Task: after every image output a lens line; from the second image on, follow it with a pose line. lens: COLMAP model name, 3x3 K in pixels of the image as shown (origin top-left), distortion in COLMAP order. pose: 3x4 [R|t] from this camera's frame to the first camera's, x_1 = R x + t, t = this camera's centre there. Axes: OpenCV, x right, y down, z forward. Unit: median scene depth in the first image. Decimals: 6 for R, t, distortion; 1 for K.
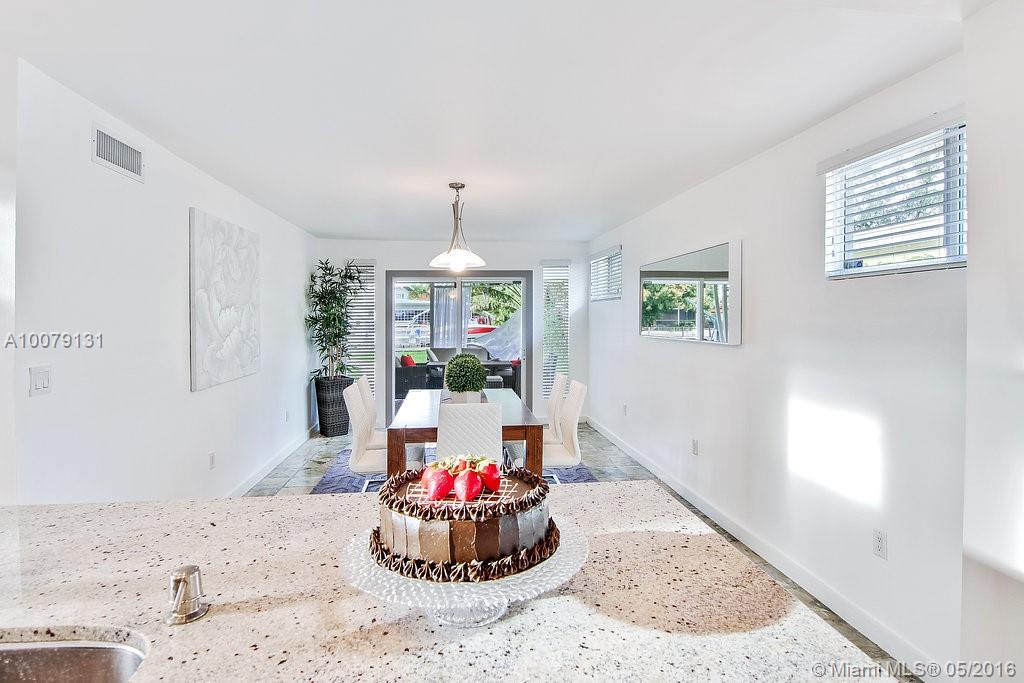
lens RADIAL K [[530.4, 0, 510.2], [0, 530.4, 310.0], [0, 0, 1]] dist [-0.019527, -0.004318]
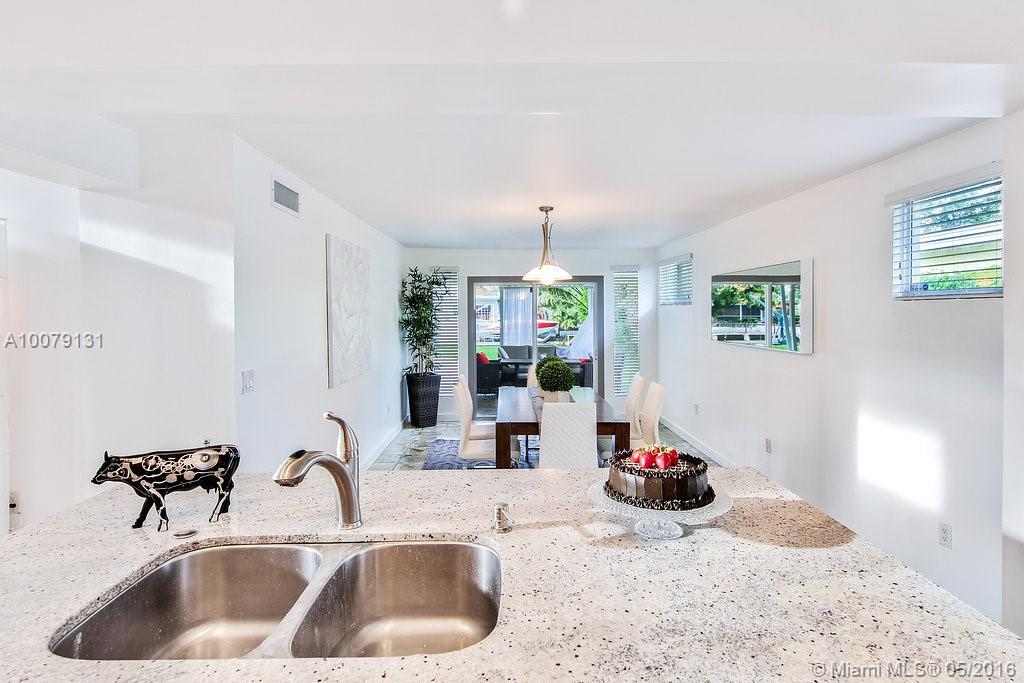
lens RADIAL K [[530.4, 0, 501.8], [0, 530.4, 303.0], [0, 0, 1]] dist [-0.019527, -0.004318]
pose [[0.993400, -0.001410, -0.114692, -0.066197], [0.001334, 0.999999, -0.000744, -0.032036], [0.114693, 0.000586, 0.993401, -0.132969]]
